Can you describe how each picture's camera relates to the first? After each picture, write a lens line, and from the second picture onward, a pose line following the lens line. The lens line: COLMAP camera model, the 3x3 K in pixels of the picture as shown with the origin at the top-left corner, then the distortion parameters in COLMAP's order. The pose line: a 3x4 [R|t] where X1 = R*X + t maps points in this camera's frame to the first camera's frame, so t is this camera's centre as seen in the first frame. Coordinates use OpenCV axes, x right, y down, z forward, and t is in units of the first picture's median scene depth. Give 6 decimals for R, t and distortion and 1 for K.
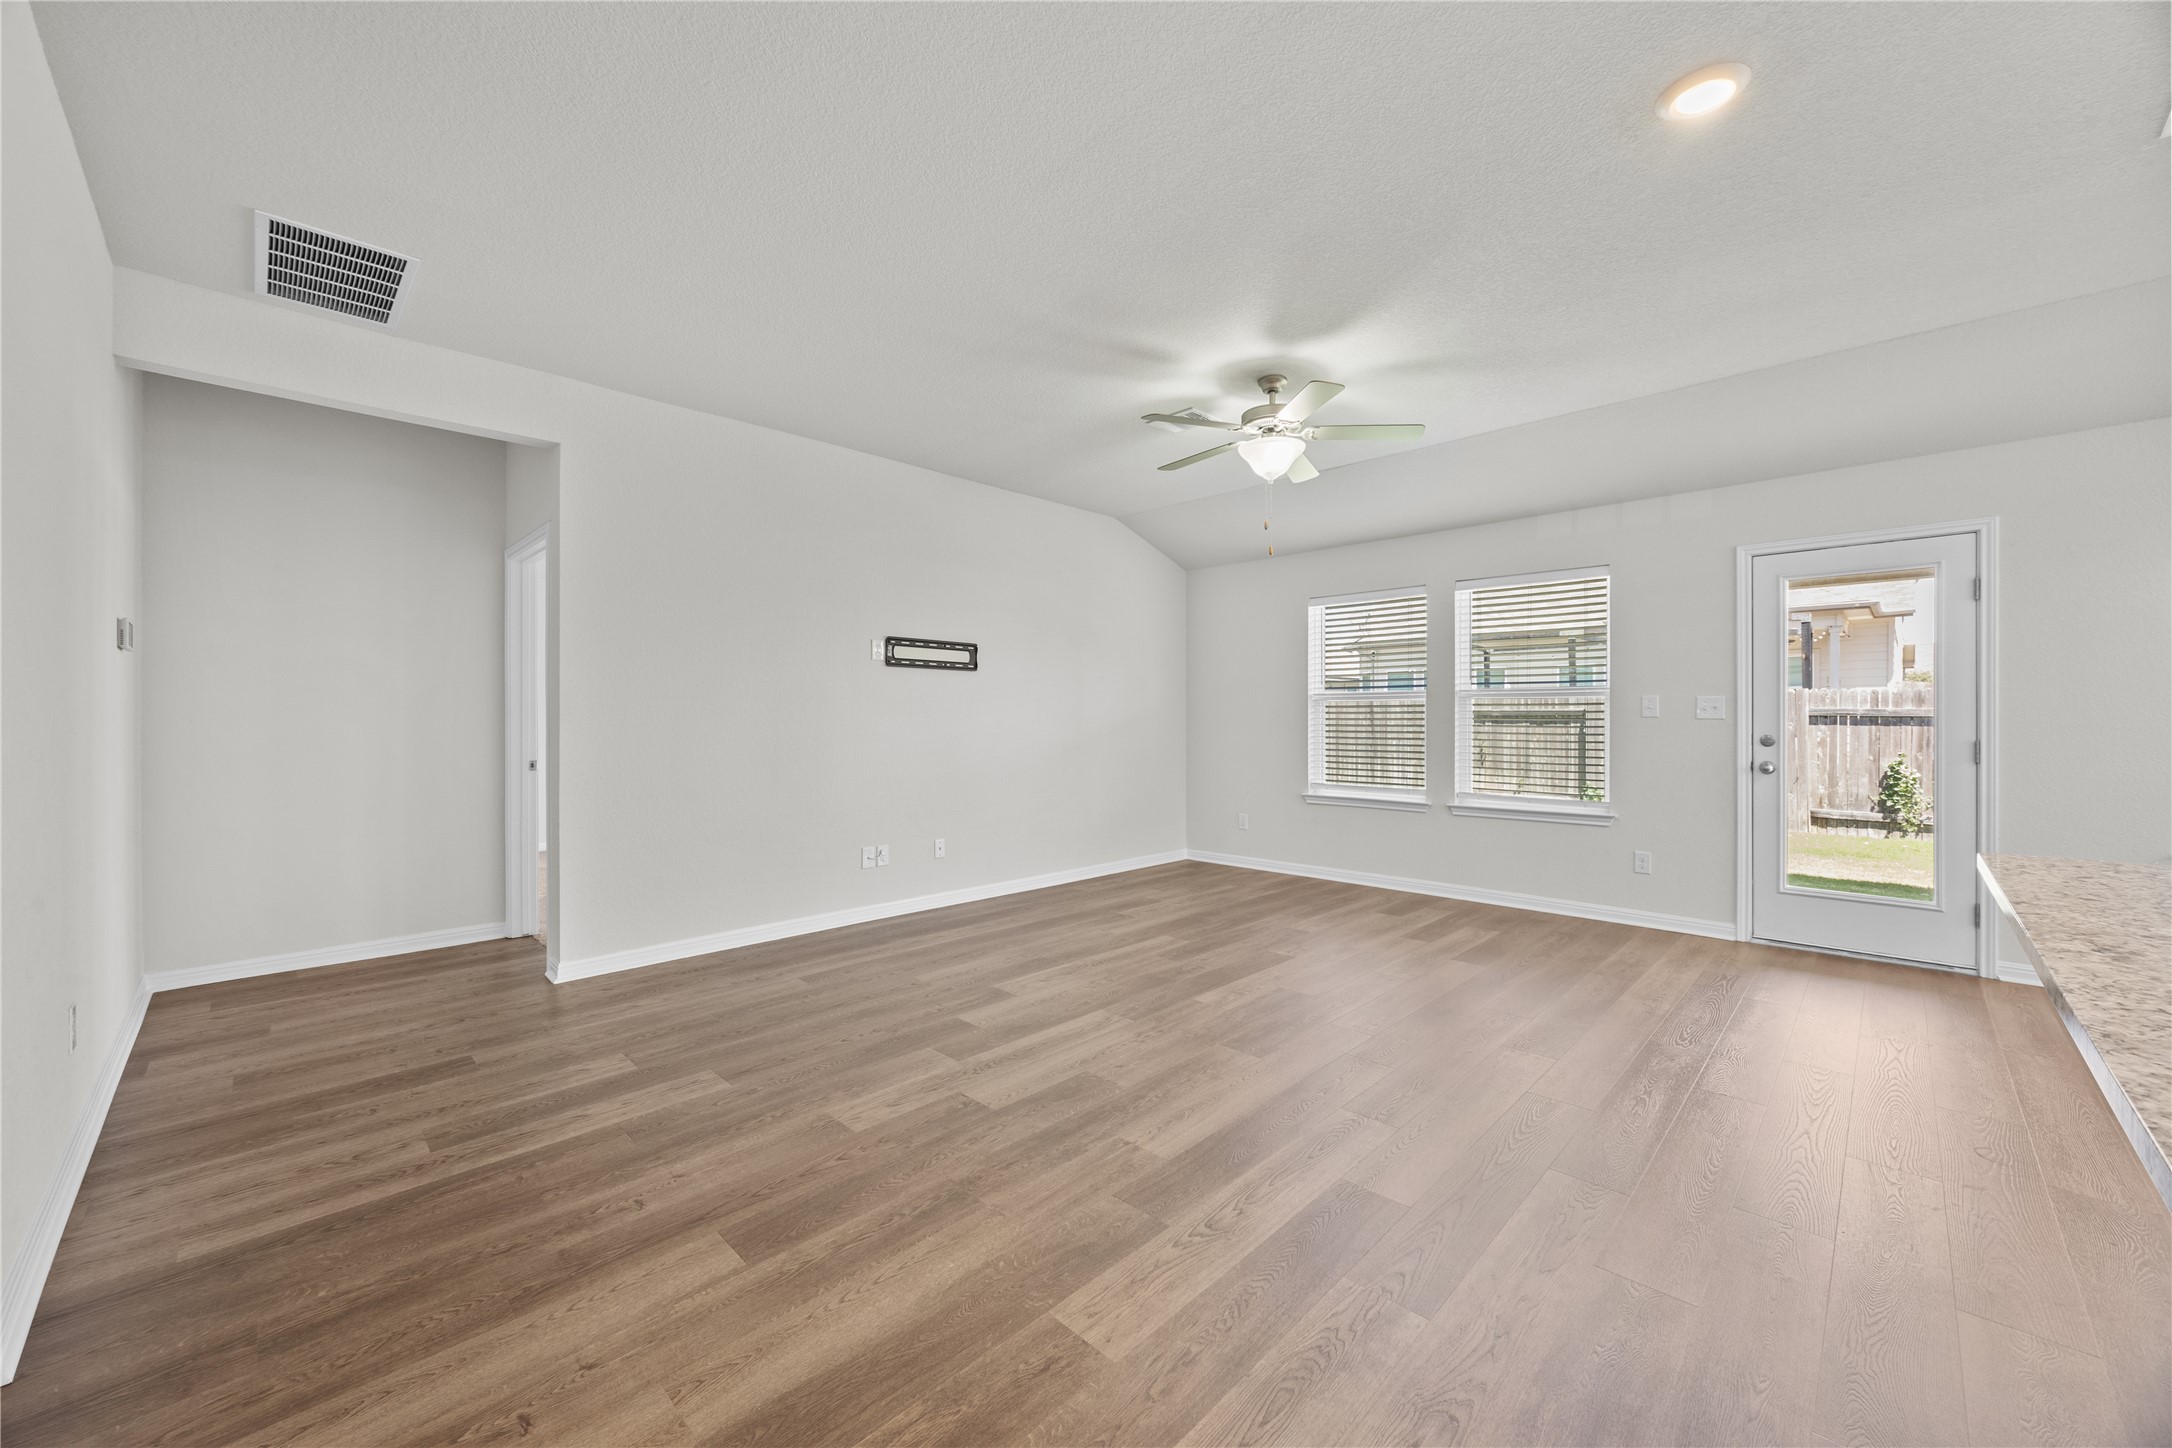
lens RADIAL K [[825.4, 0, 1073.7], [0, 825.4, 721.0], [0, 0, 1]] dist [-0.003431, 0.000014]
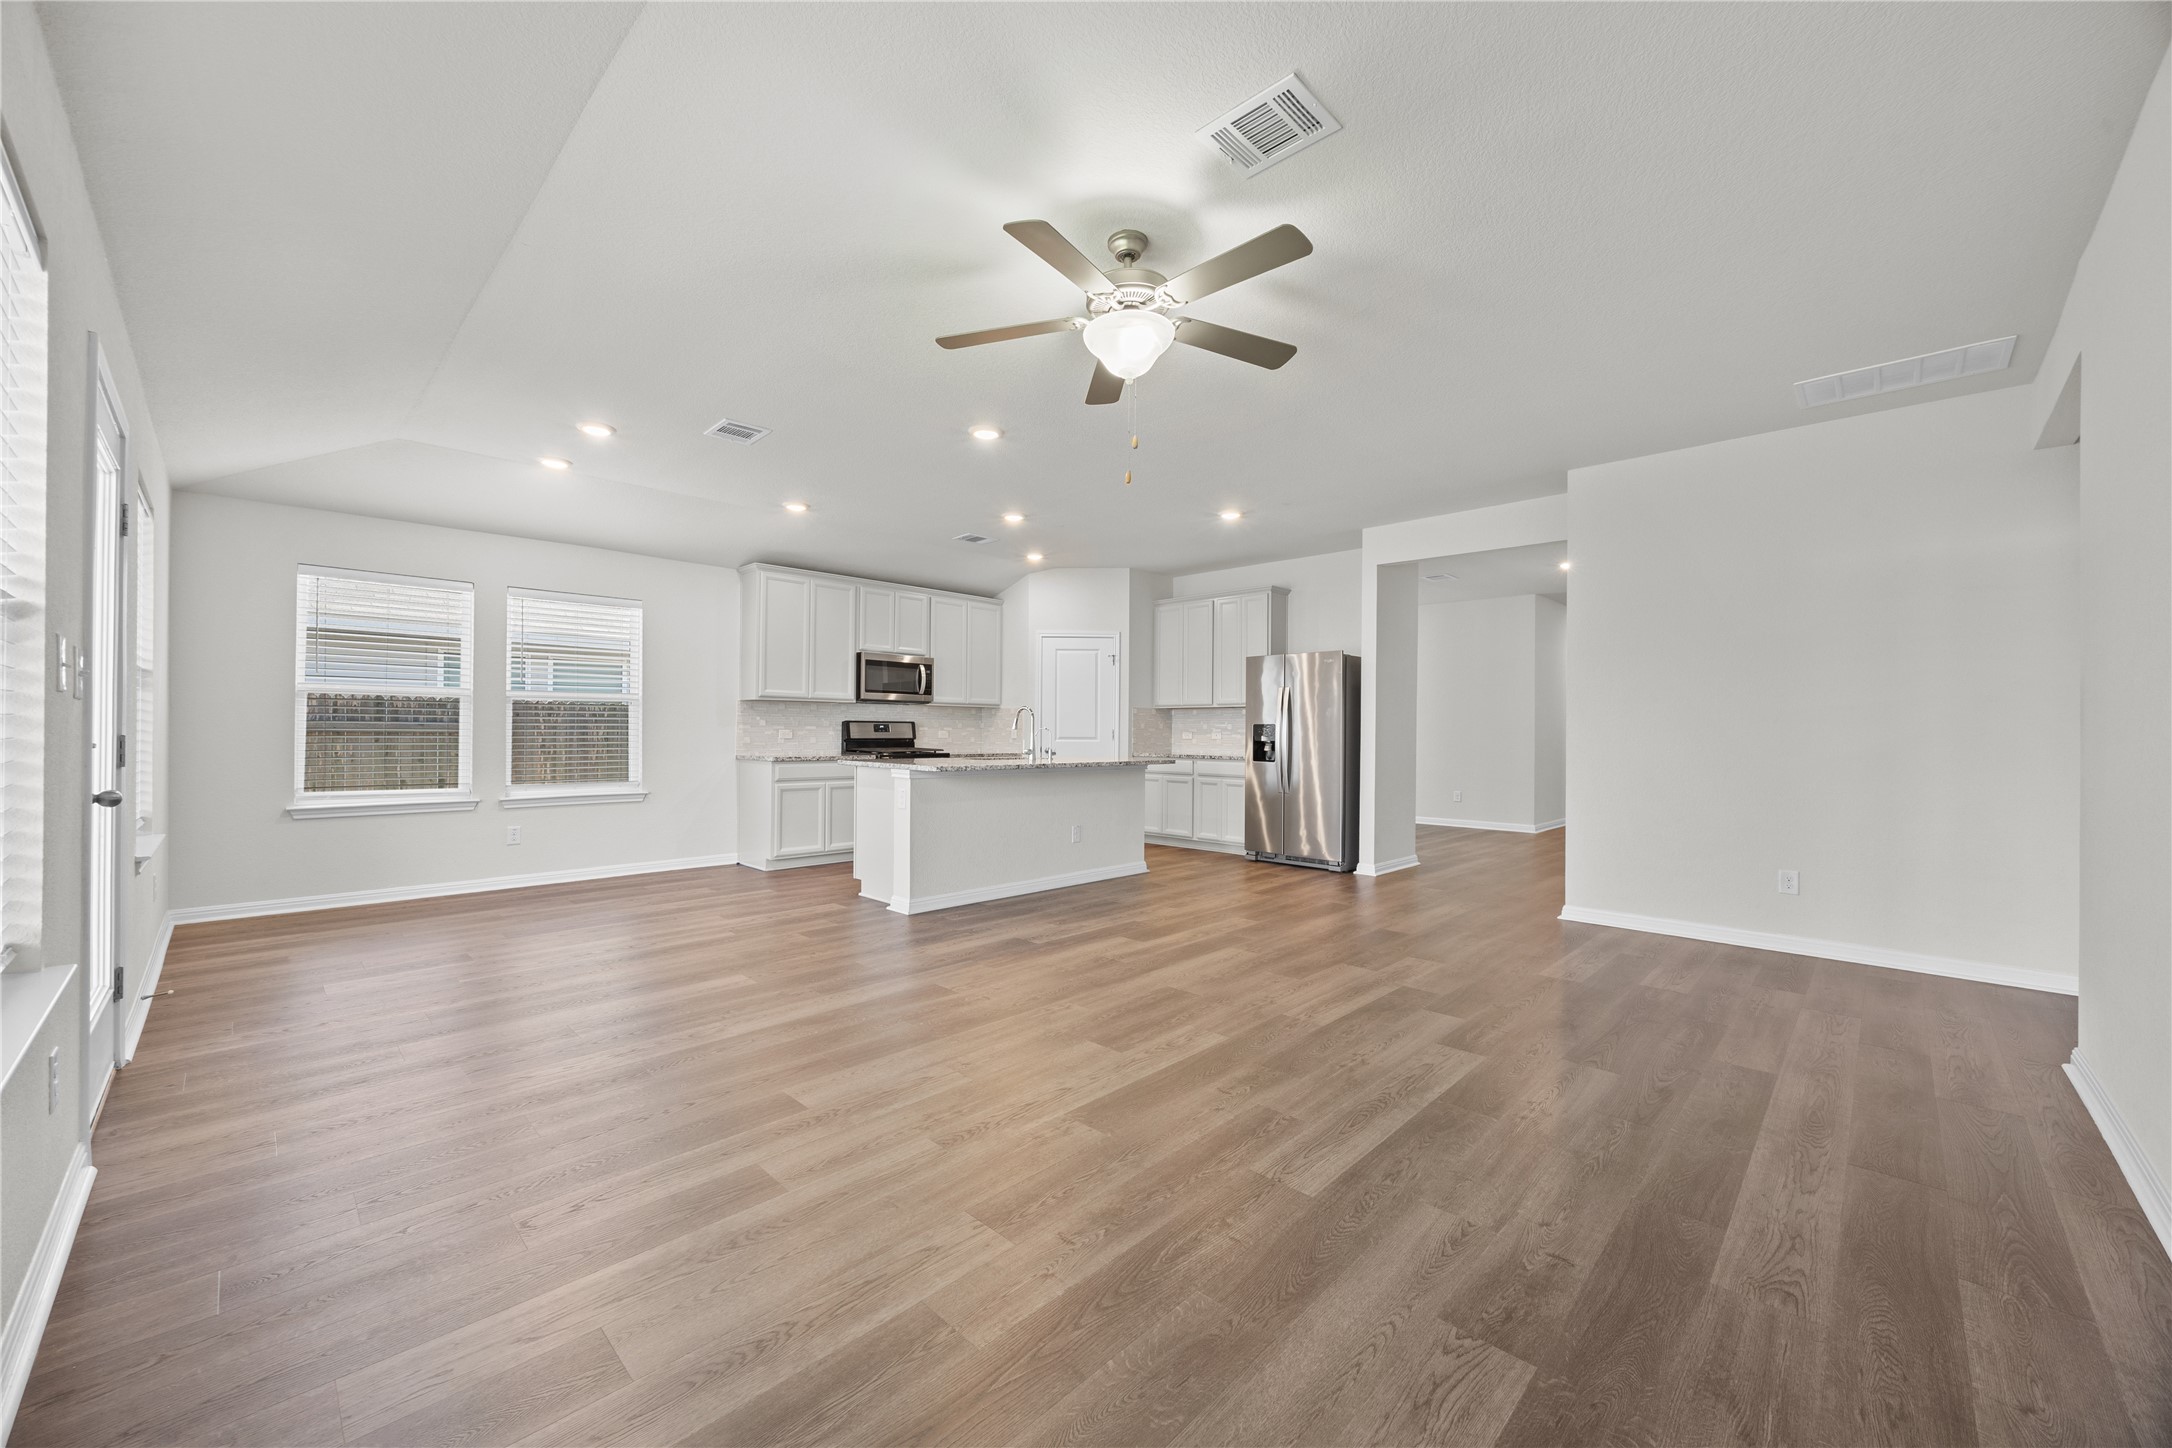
lens RADIAL K [[825.4, 0, 1078.6], [0, 825.4, 723.3], [0, 0, 1]] dist [-0.003431, 0.000014]
pose [[-0.999909, -0.005831, -0.012186, 0.288437], [-0.005752, 0.999962, -0.006495, 0.011301], [0.012224, -0.006424, -0.999905, 1.713934]]
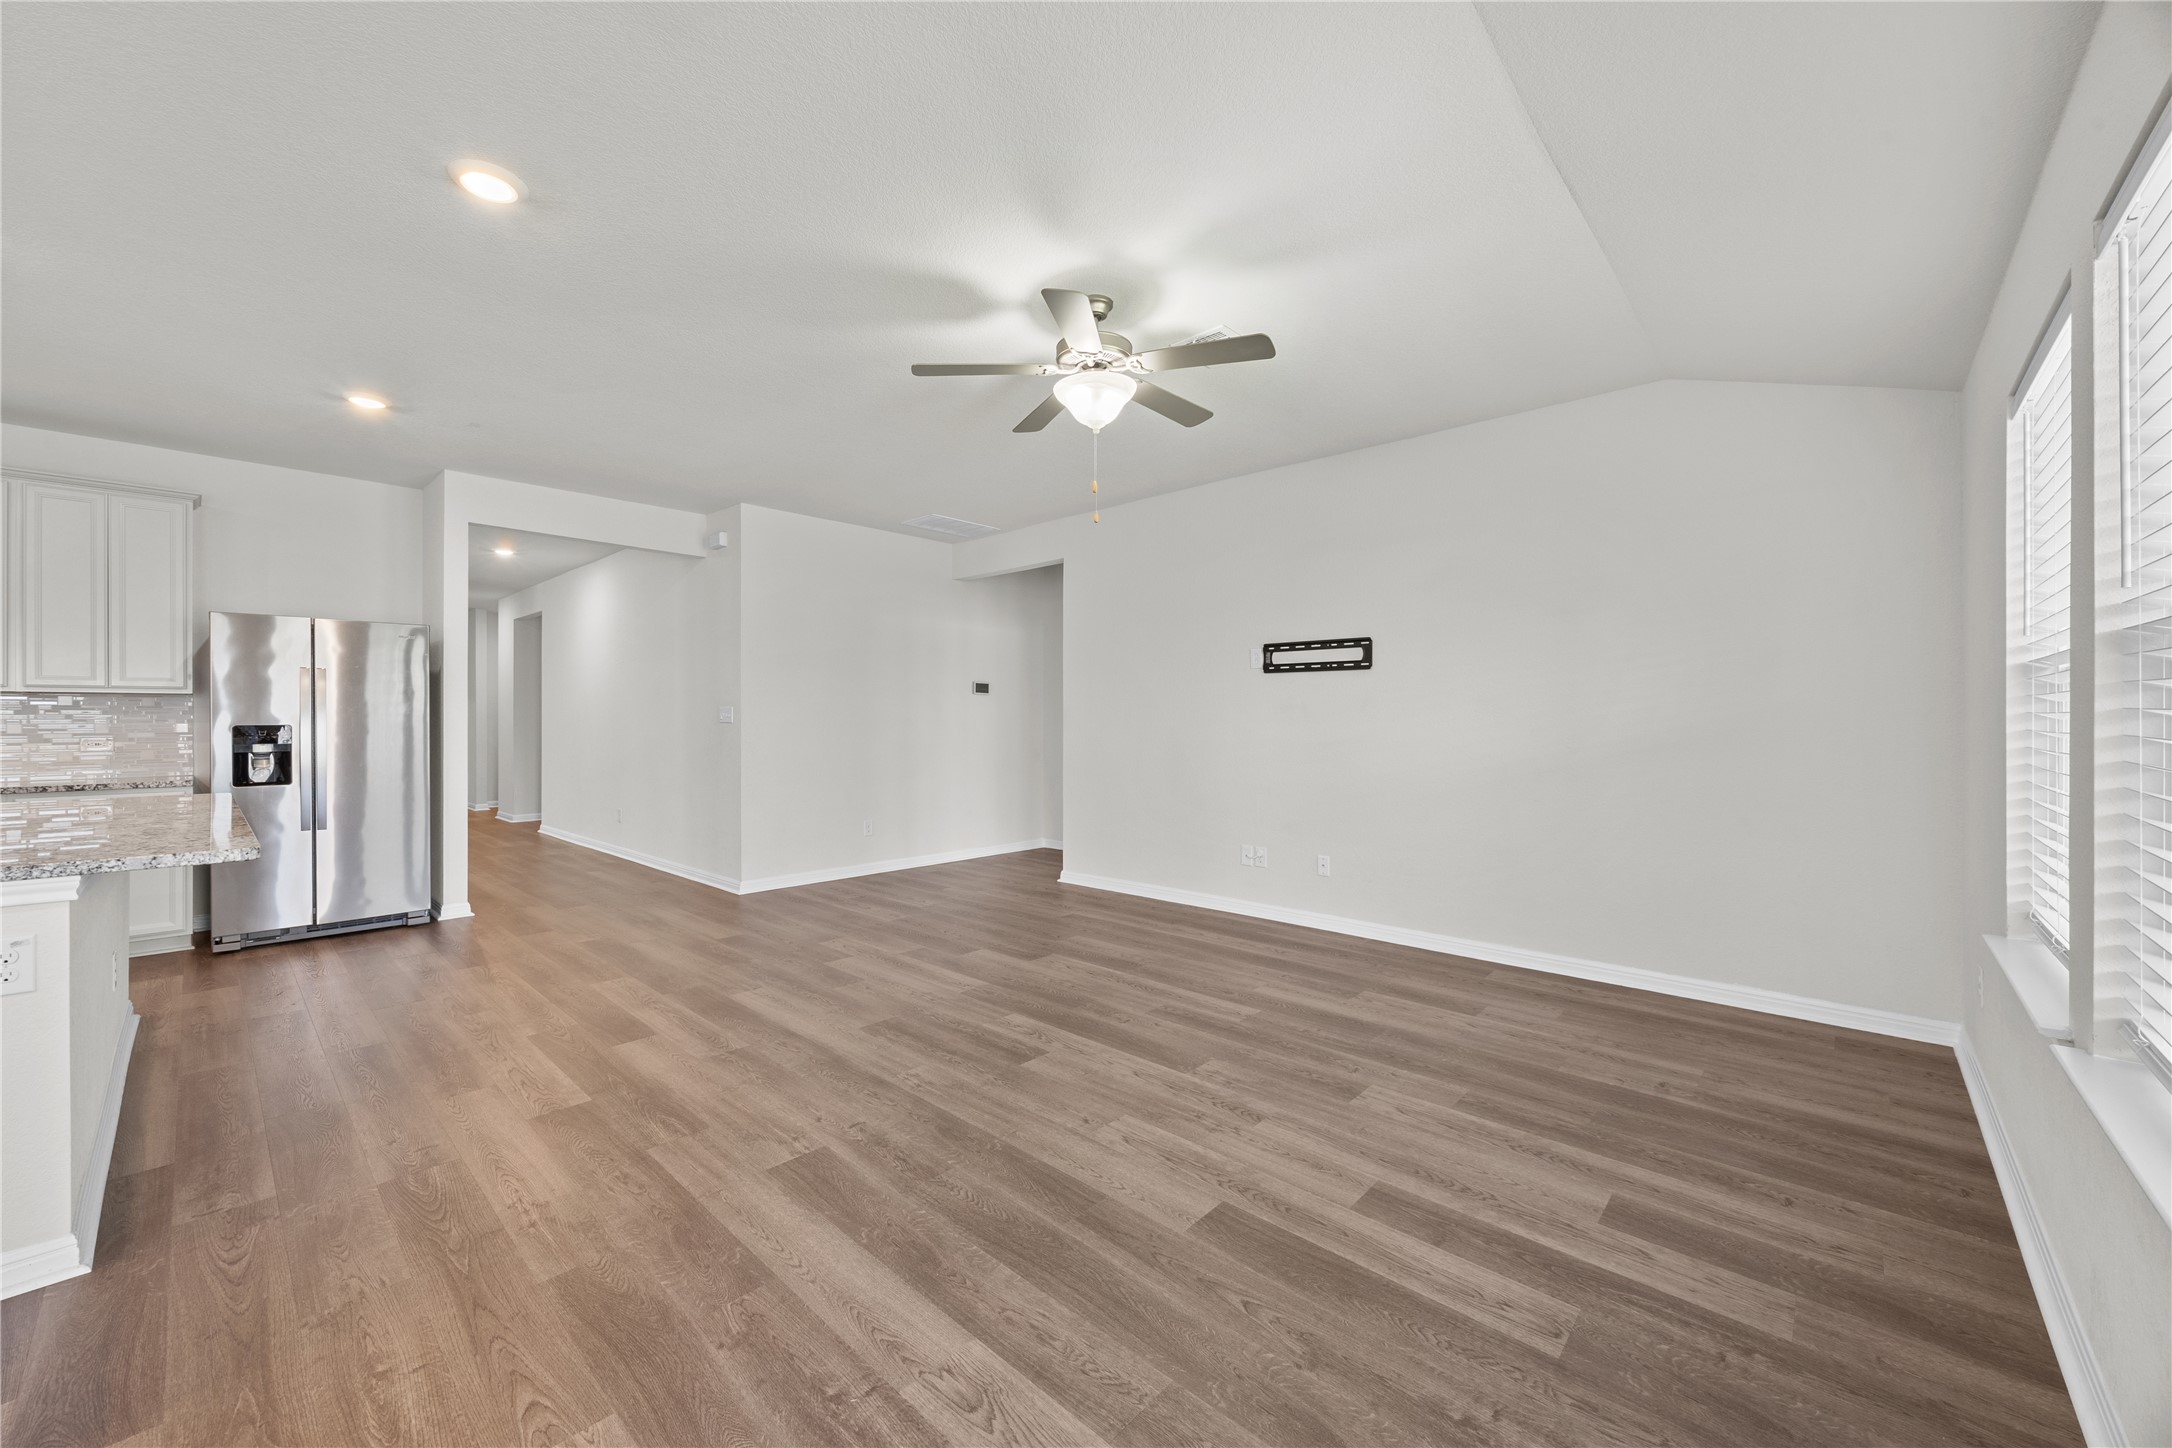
lens RADIAL K [[825.4, 0, 1067.8], [0, 825.4, 716.7], [0, 0, 1]] dist [-0.003431, 0.000014]
pose [[0.028805, -0.002277, -0.999582, 1.033971], [-0.001618, 0.999996, -0.002324, -0.012517], [0.999584, 0.001684, 0.028802, 0.948830]]
